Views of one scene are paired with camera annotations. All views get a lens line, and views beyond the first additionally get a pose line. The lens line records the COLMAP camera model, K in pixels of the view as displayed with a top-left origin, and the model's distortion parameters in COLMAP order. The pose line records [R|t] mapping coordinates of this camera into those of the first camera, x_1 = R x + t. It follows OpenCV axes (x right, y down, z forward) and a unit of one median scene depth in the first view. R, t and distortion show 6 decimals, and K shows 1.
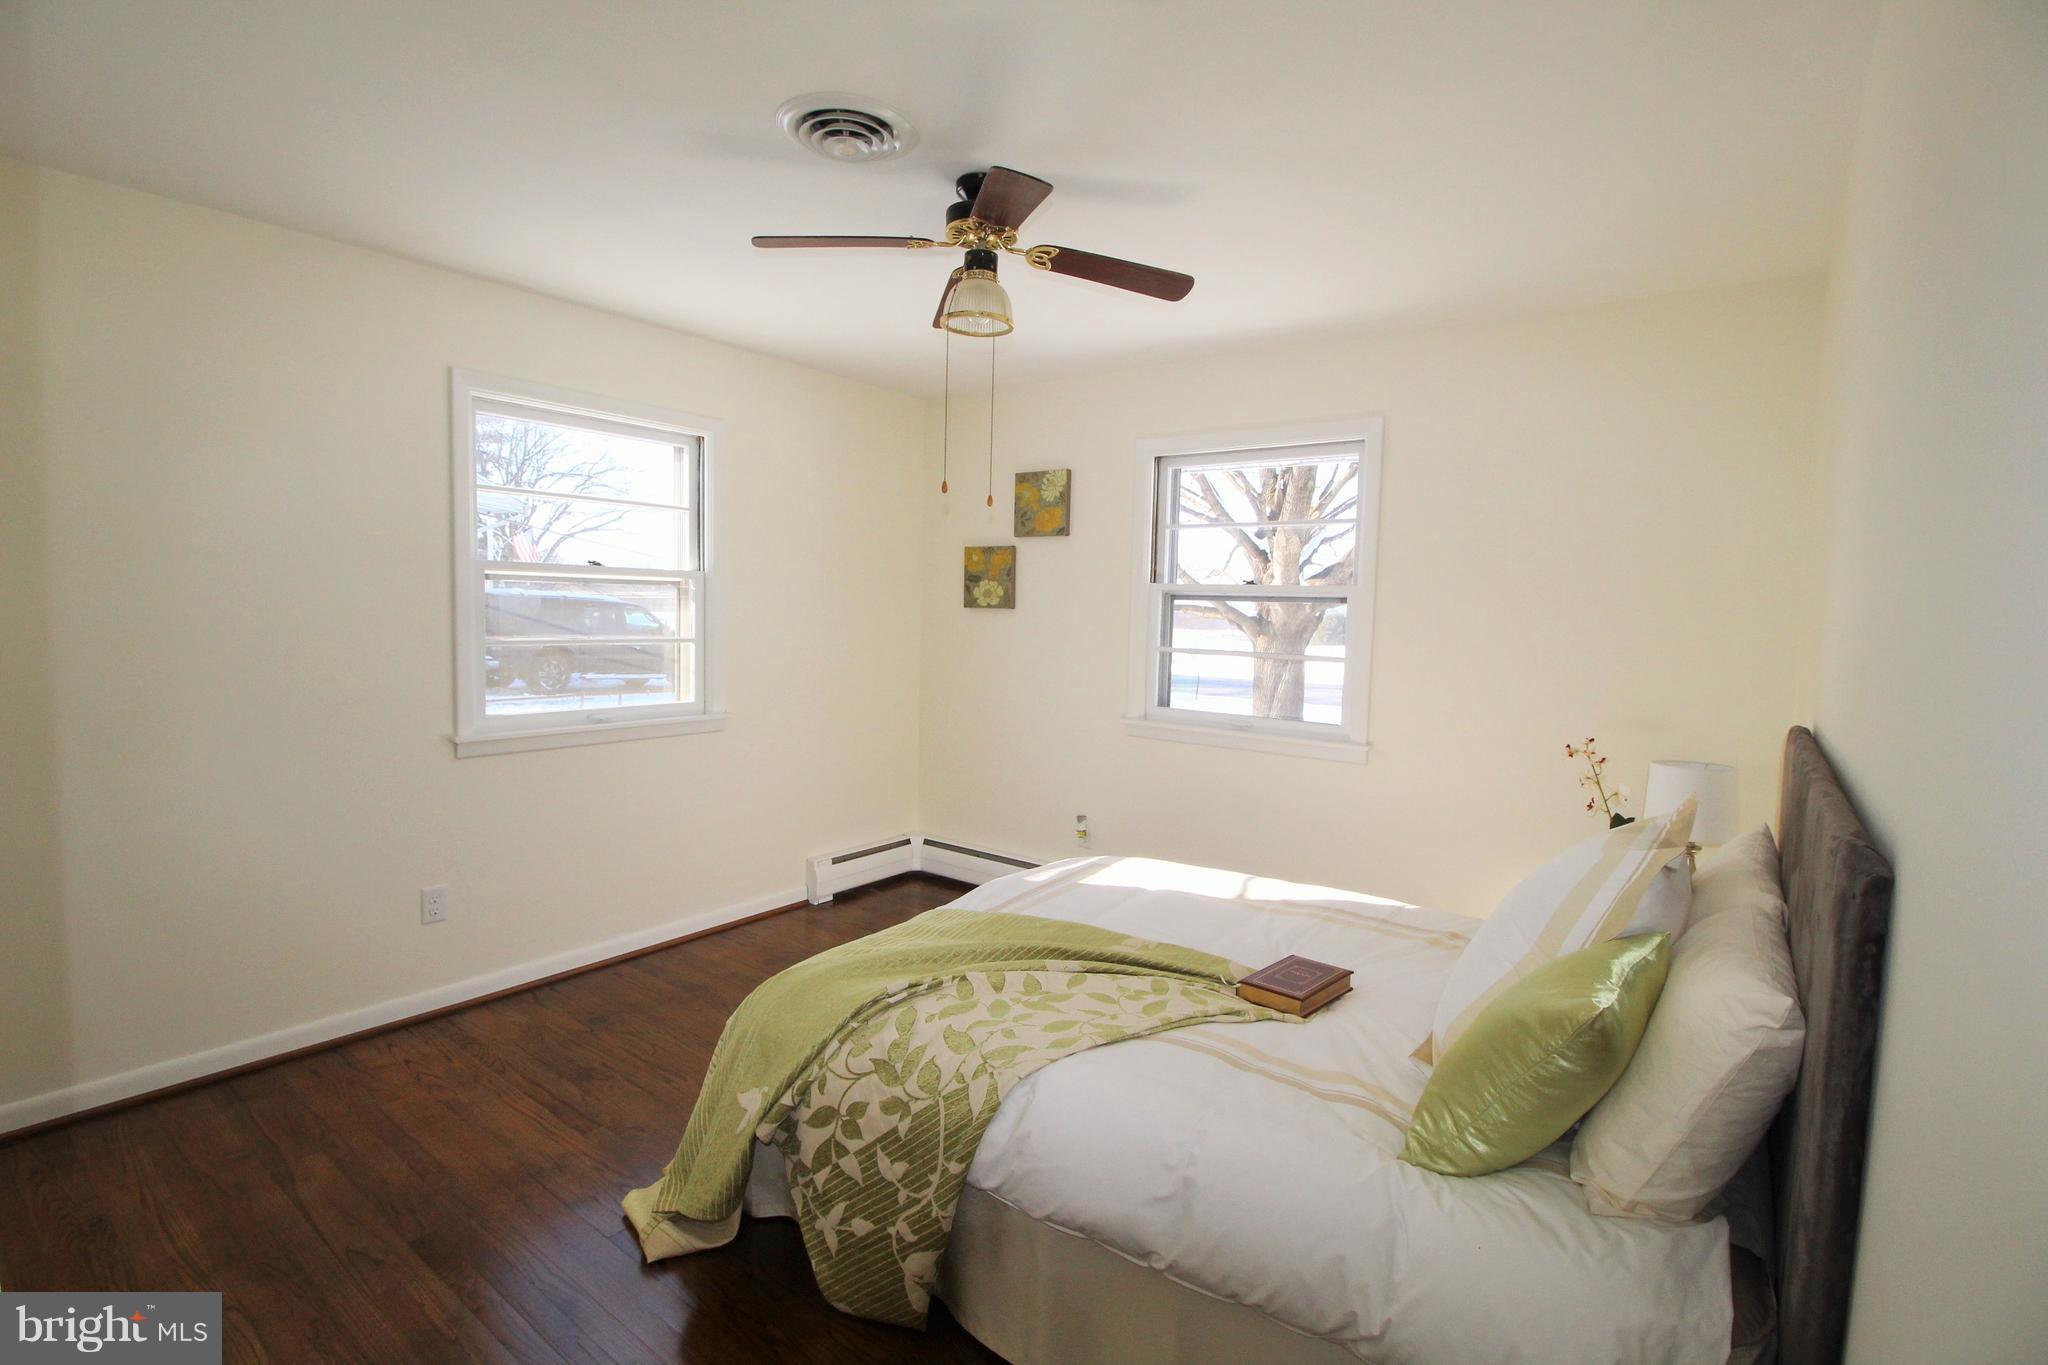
lens RADIAL K [[950.7, 0, 1022.2], [0, 950.7, 669.8], [0, 0, 1]] dist [0.001968, -0.014685]
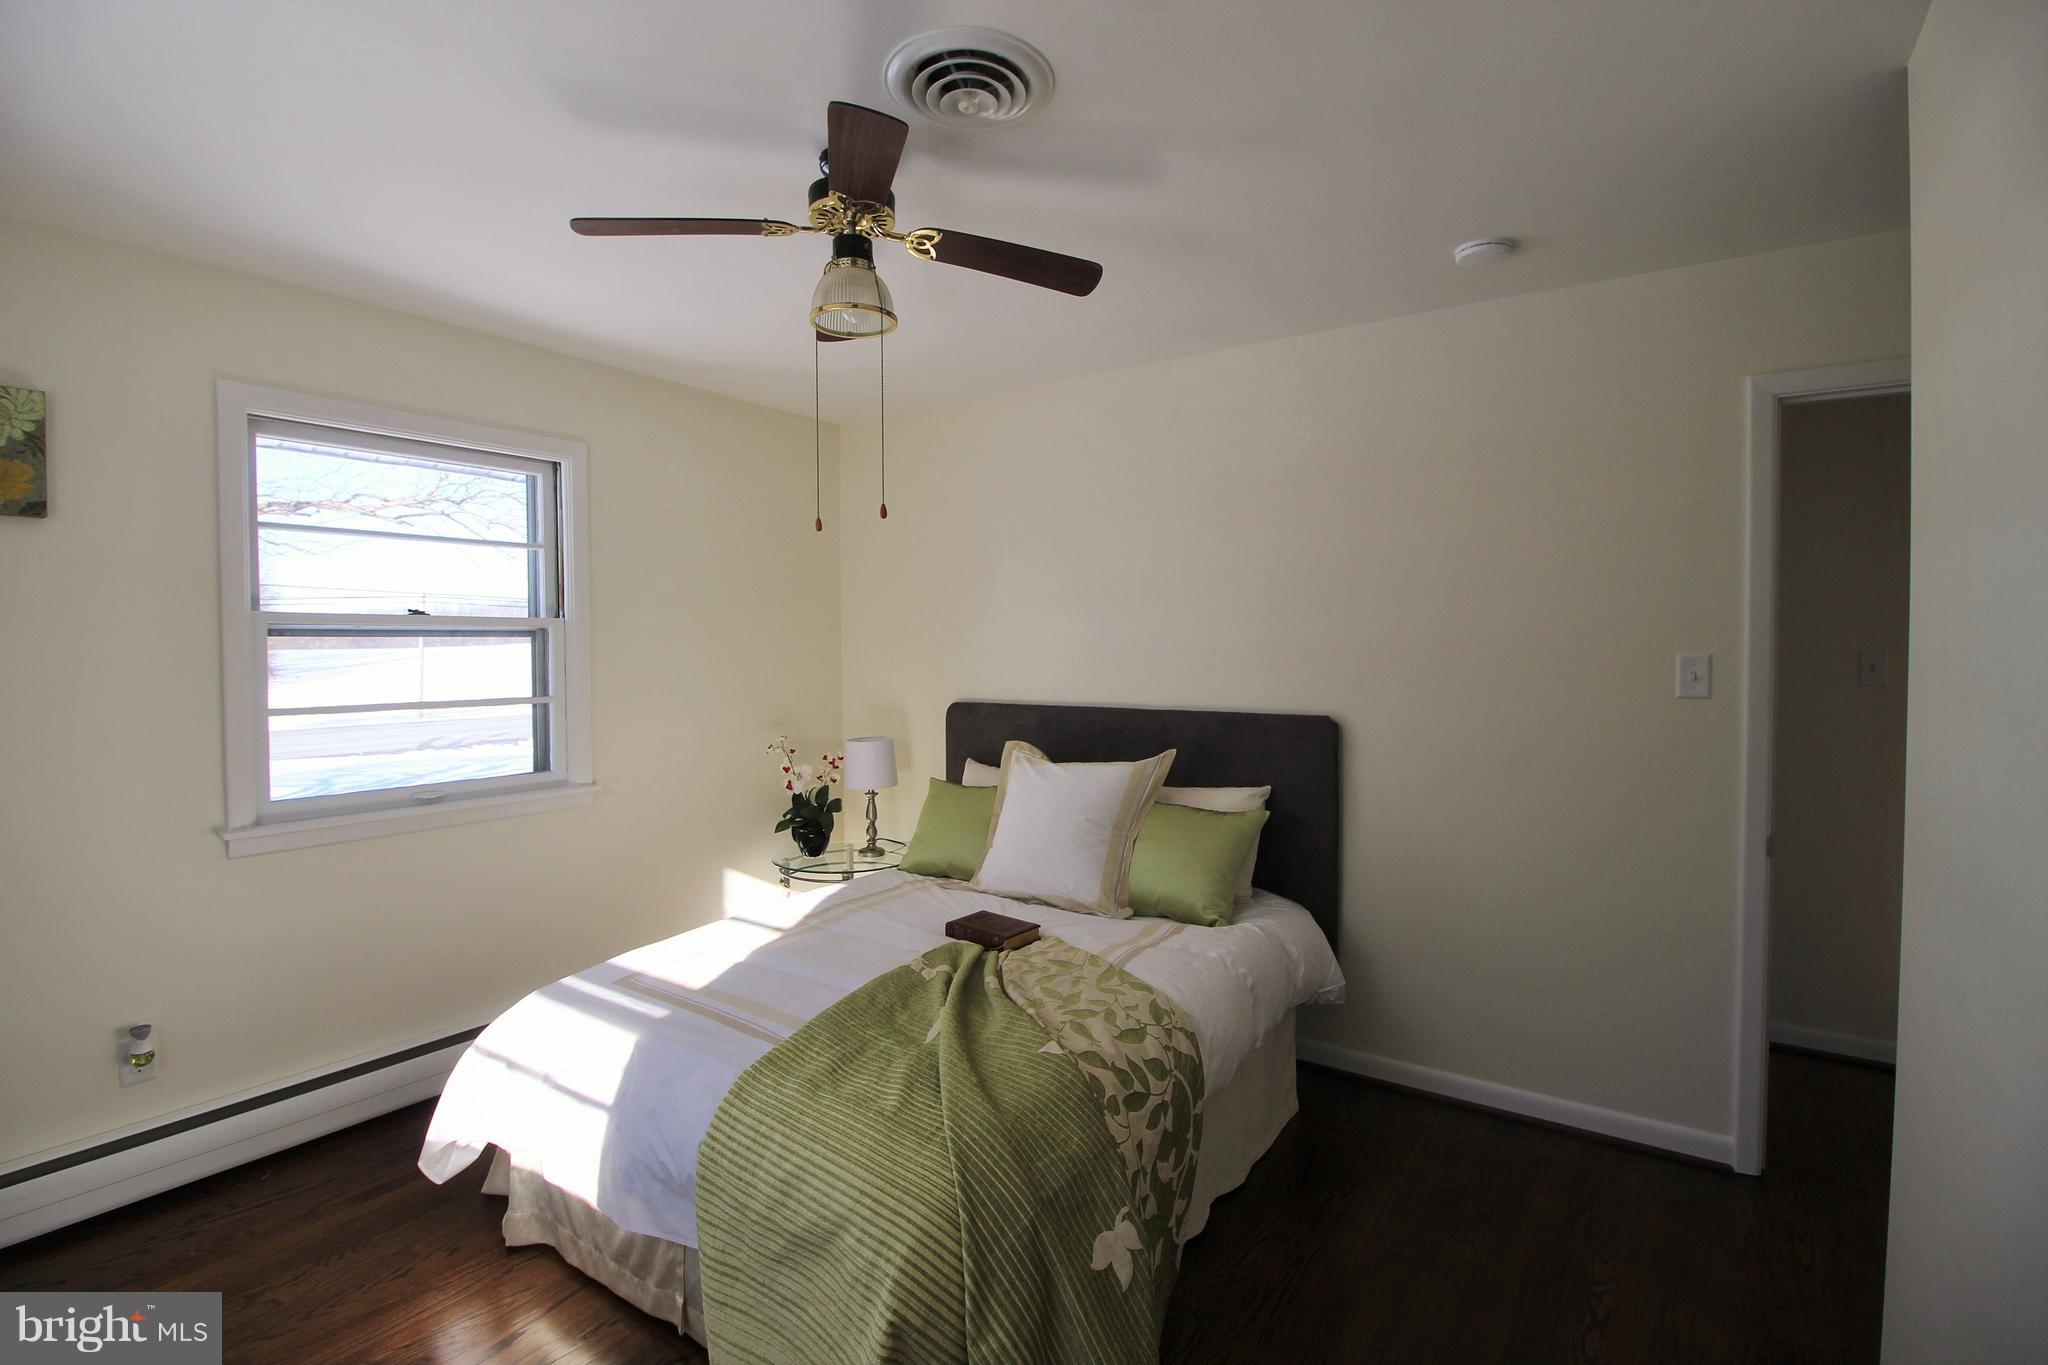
lens RADIAL K [[952.5, 0, 1027.5], [0, 952.5, 670.4], [0, 0, 1]] dist [0.000630, -0.013826]
pose [[-0.048312, -0.055326, 0.997299, -0.921888], [0.071266, 0.995729, 0.058691, -0.091313], [-0.996287, 0.073909, -0.044163, 0.907020]]
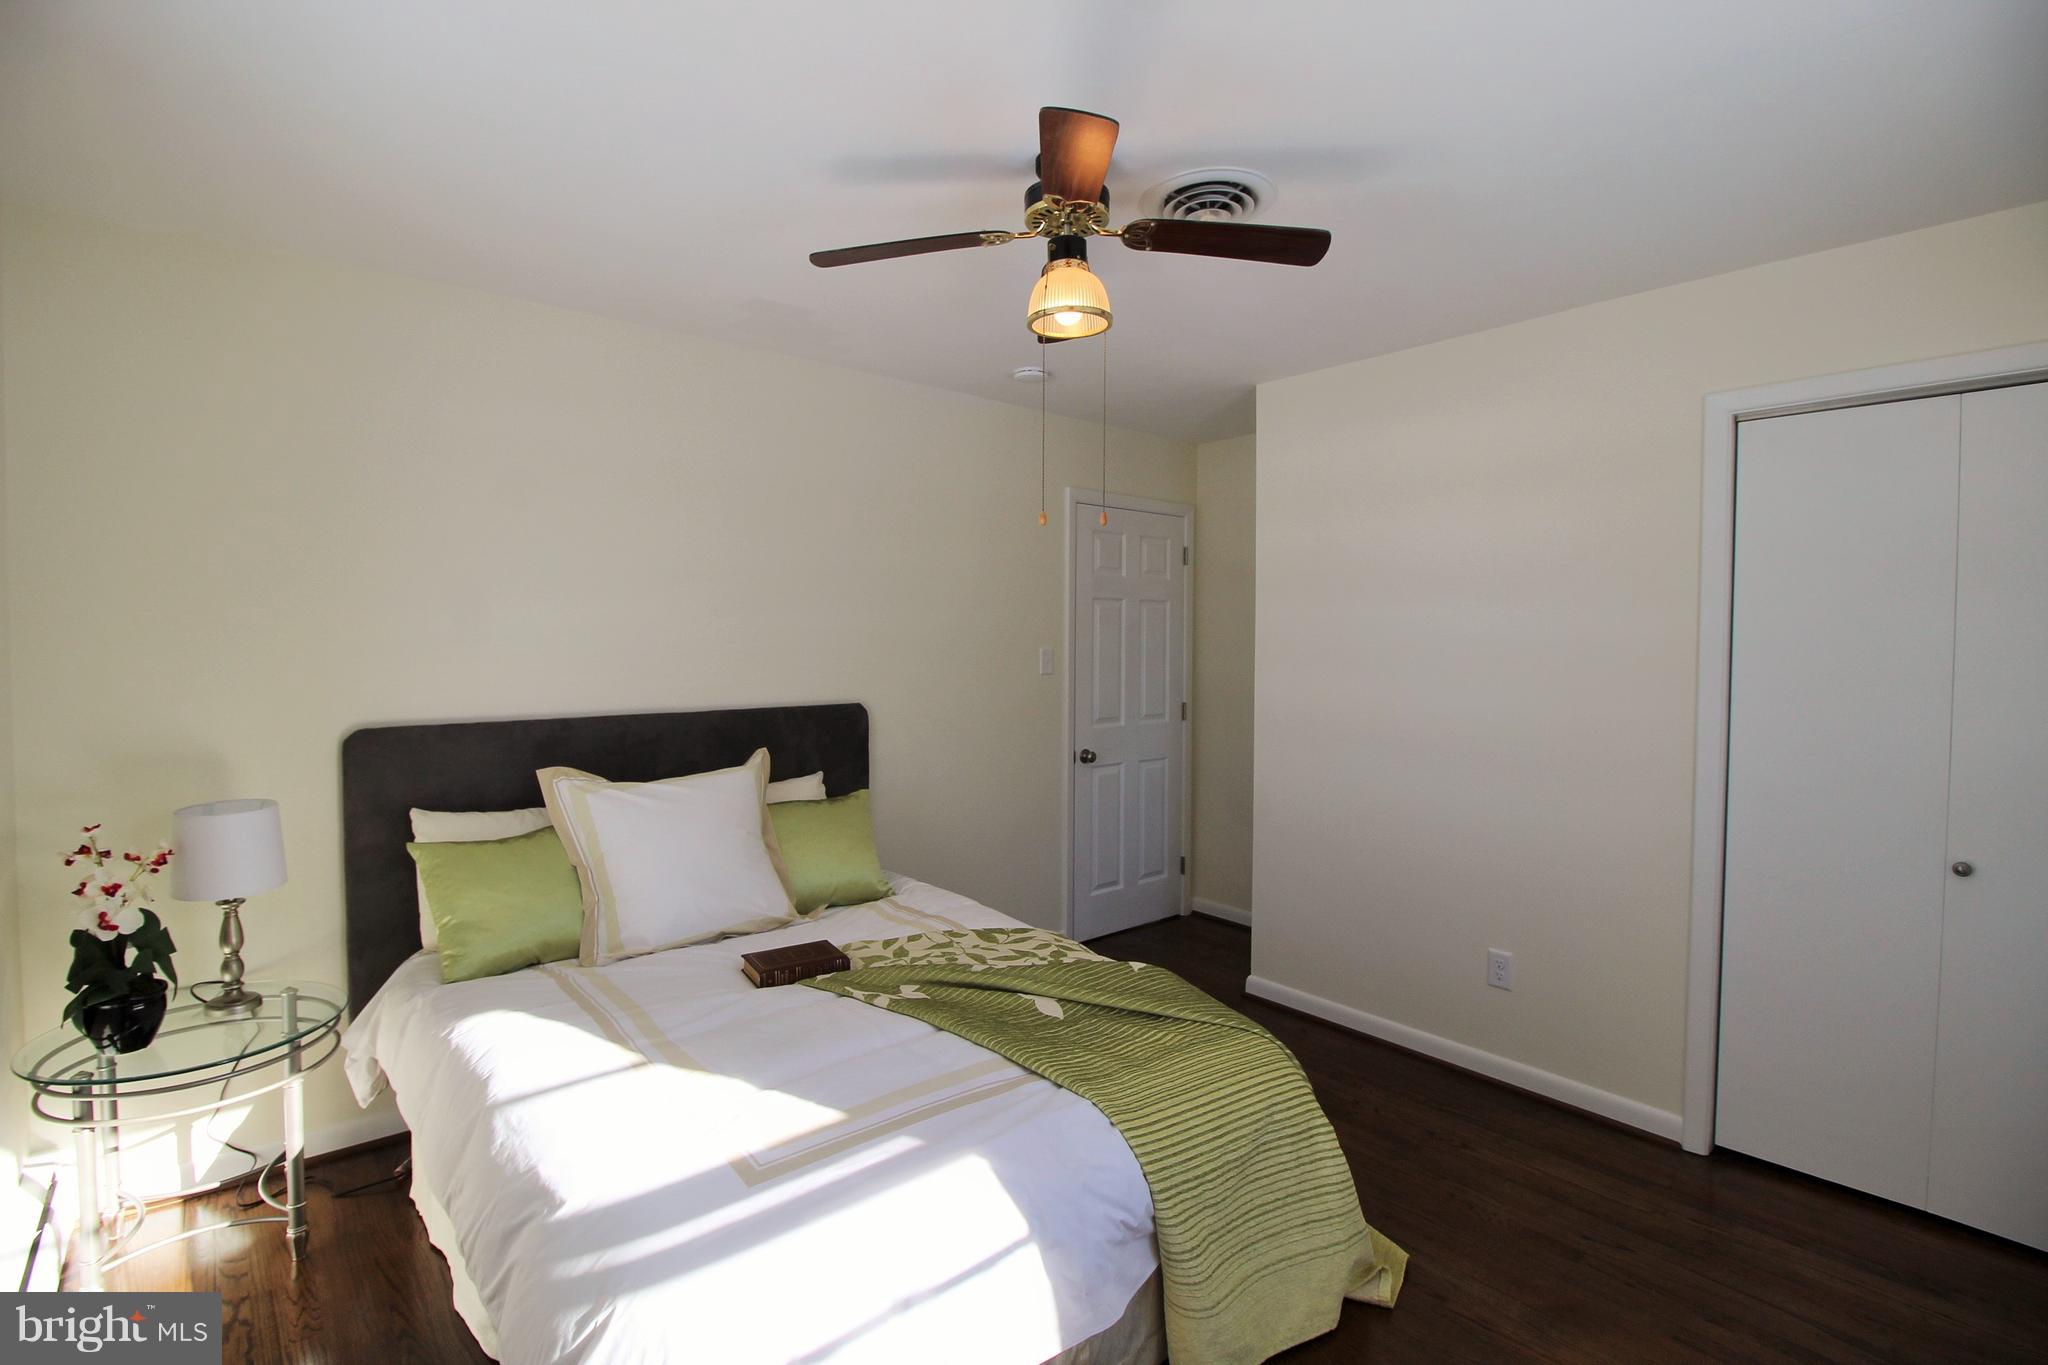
lens RADIAL K [[952.5, 0, 1027.5], [0, 952.5, 670.4], [0, 0, 1]] dist [0.000630, -0.013826]
pose [[-0.977807, -0.039161, 0.205814, -0.199765], [-0.016894, 0.993914, 0.108852, -0.147026], [-0.208824, 0.102959, -0.972518, 1.879806]]
